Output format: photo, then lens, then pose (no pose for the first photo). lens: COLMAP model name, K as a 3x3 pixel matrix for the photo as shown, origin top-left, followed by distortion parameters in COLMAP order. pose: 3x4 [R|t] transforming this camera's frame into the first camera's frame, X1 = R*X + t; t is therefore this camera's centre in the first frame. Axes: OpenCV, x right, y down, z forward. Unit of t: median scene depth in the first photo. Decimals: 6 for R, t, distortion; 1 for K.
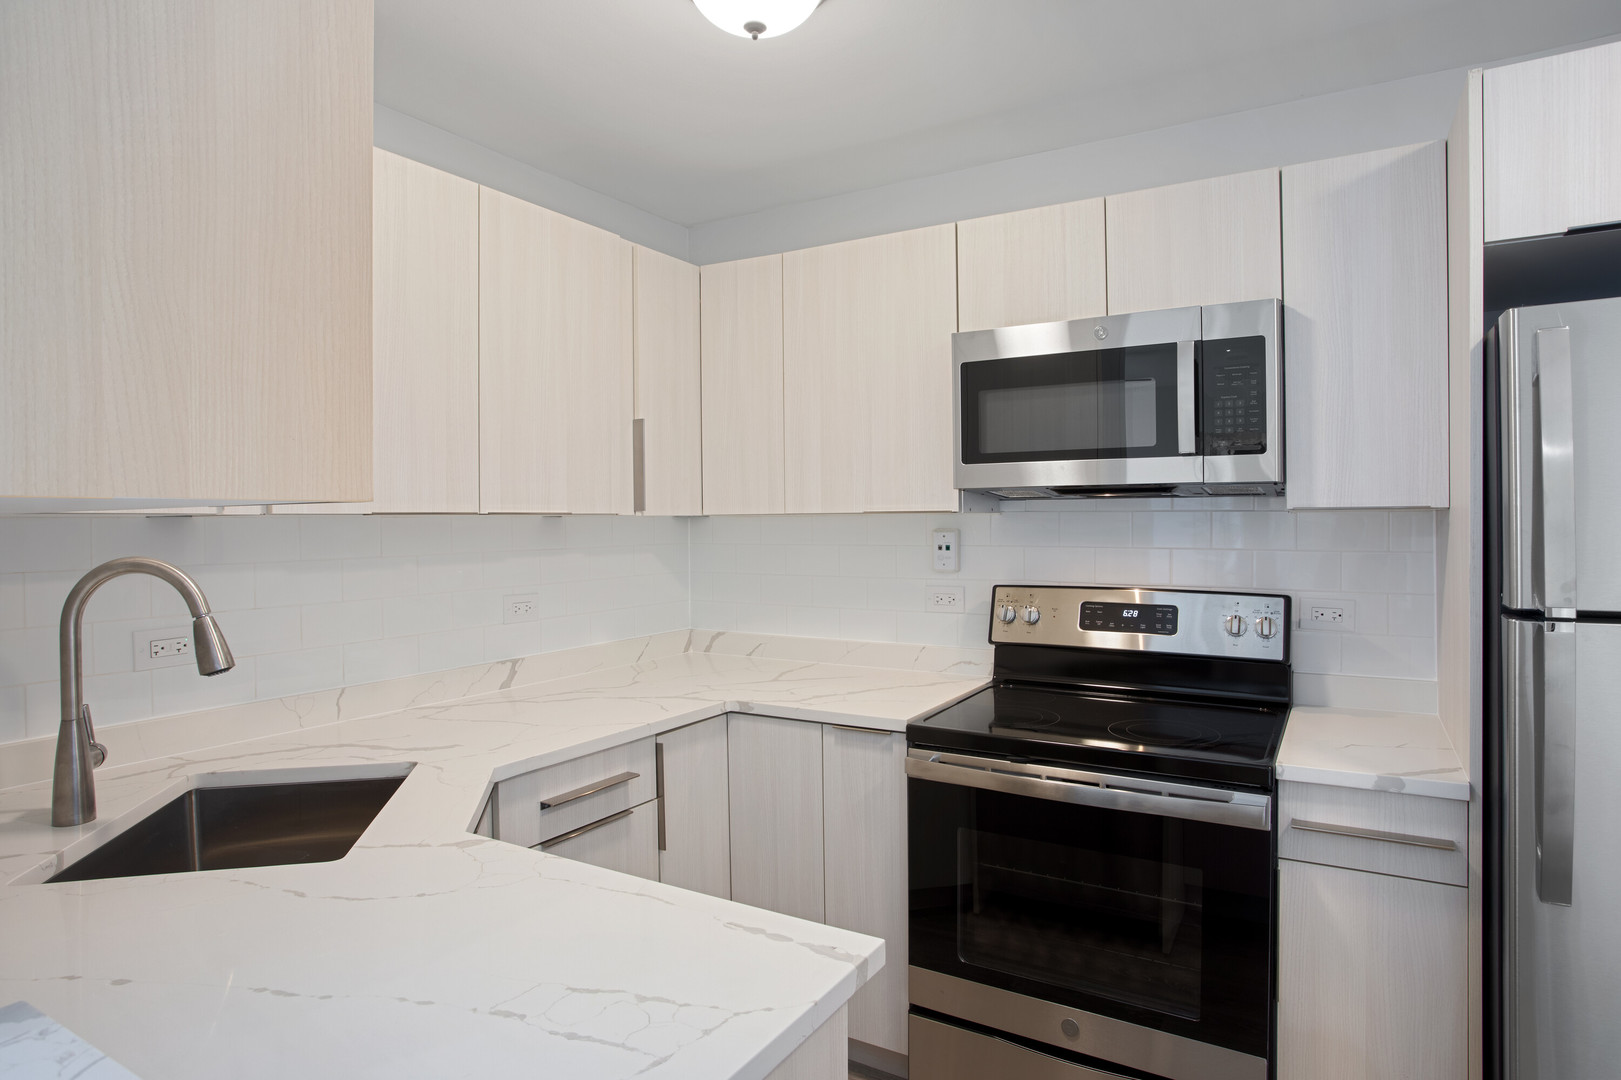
lens RADIAL K [[900.9, 0, 813.8], [0, 900.9, 509.8], [0, 0, 1]] dist [-0.041532, 0.001716]
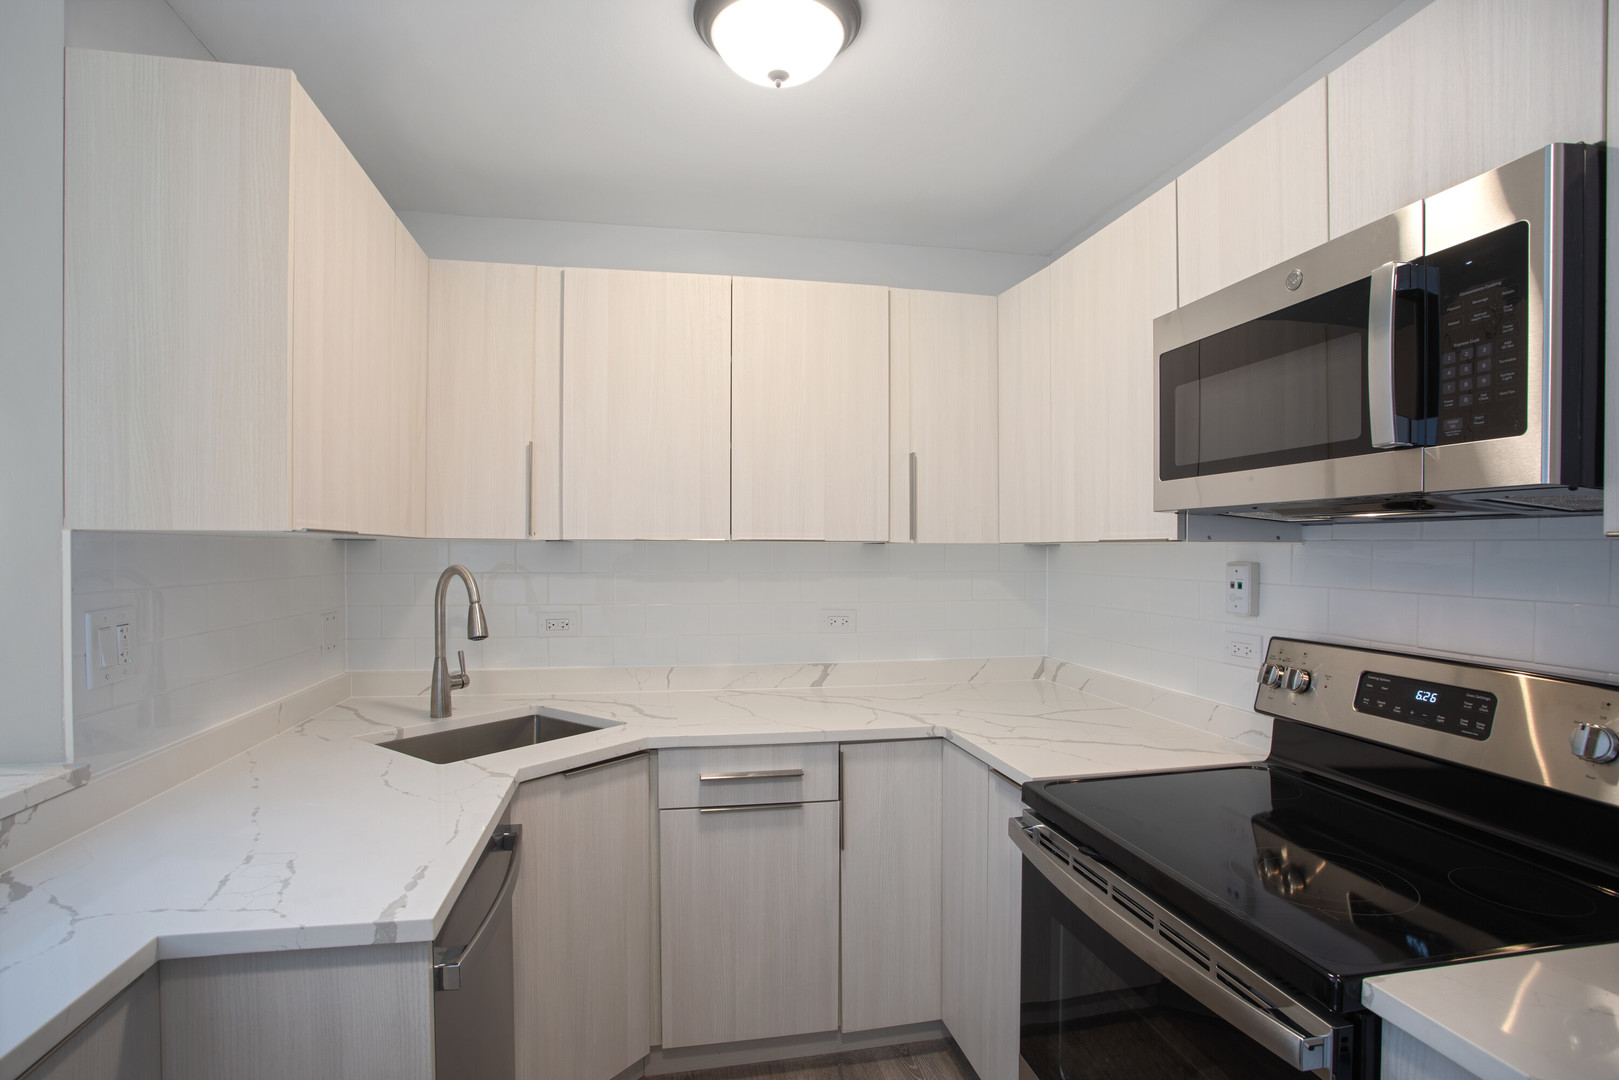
lens RADIAL K [[797.0, 0, 809.5], [0, 797.0, 540.0], [0, 0, 1]] dist [-0.075551, 0.039325]
pose [[0.665234, -0.000441, -0.746634, 0.484146], [0.001691, 0.999998, 0.000916, 0.001039], [0.746633, -0.001872, 0.665234, 0.301217]]
